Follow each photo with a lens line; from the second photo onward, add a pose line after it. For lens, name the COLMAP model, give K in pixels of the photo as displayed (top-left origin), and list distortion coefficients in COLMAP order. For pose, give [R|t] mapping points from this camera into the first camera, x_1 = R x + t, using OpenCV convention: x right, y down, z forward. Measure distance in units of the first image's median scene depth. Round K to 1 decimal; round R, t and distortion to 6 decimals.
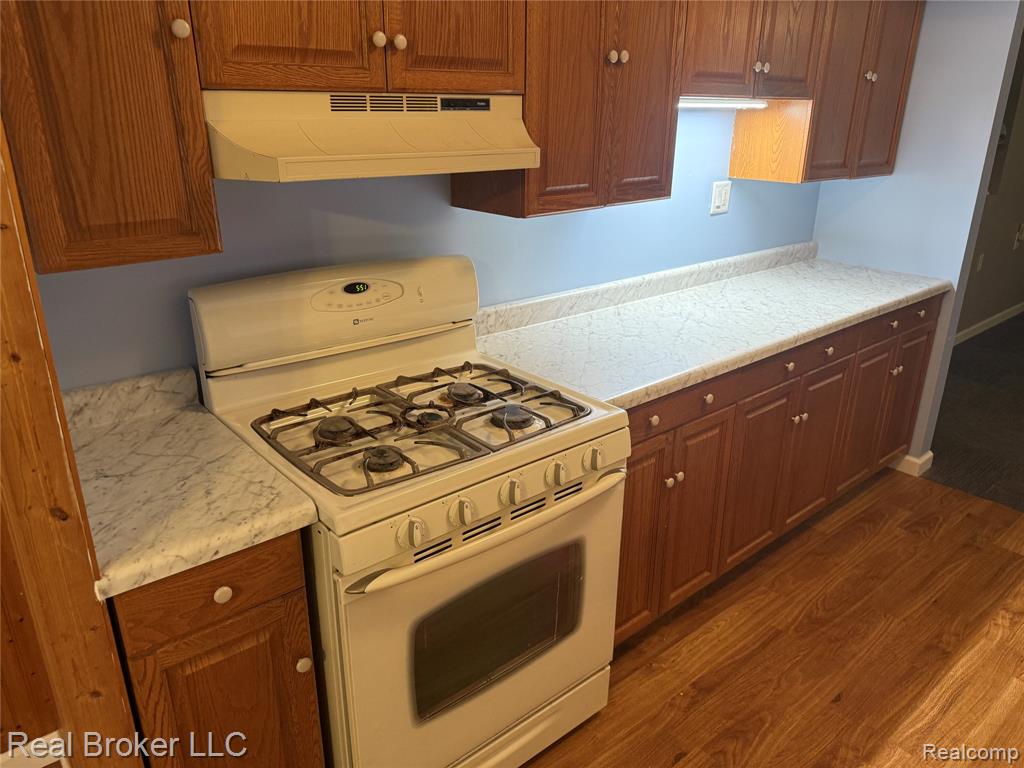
lens RADIAL K [[715.7, 0, 511.8], [0, 715.7, 385.0], [0, 0, 1]] dist [0.082598, -0.116216]
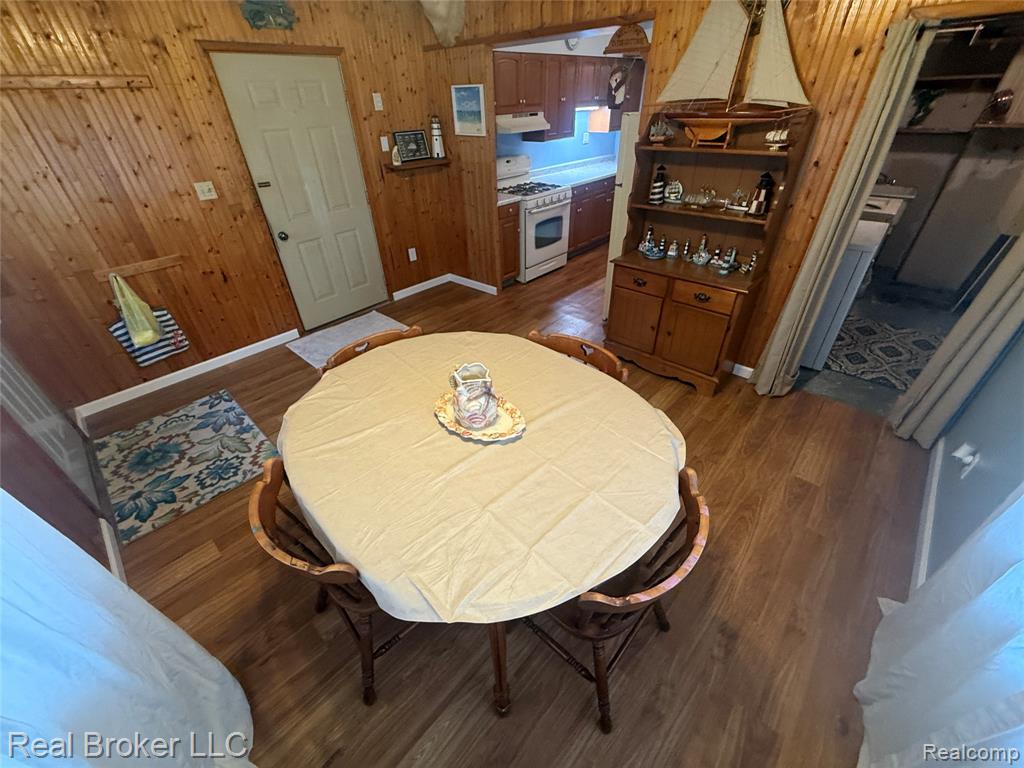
lens RADIAL K [[411.4, 0, 504.9], [0, 411.4, 383.7], [0, 0, 1]] dist [-0.001243, 0.000377]
pose [[0.992002, -0.100575, 0.076269, -0.575525], [0.079223, 0.966510, 0.244095, 0.569802], [-0.098265, -0.236101, 0.966747, -1.779235]]
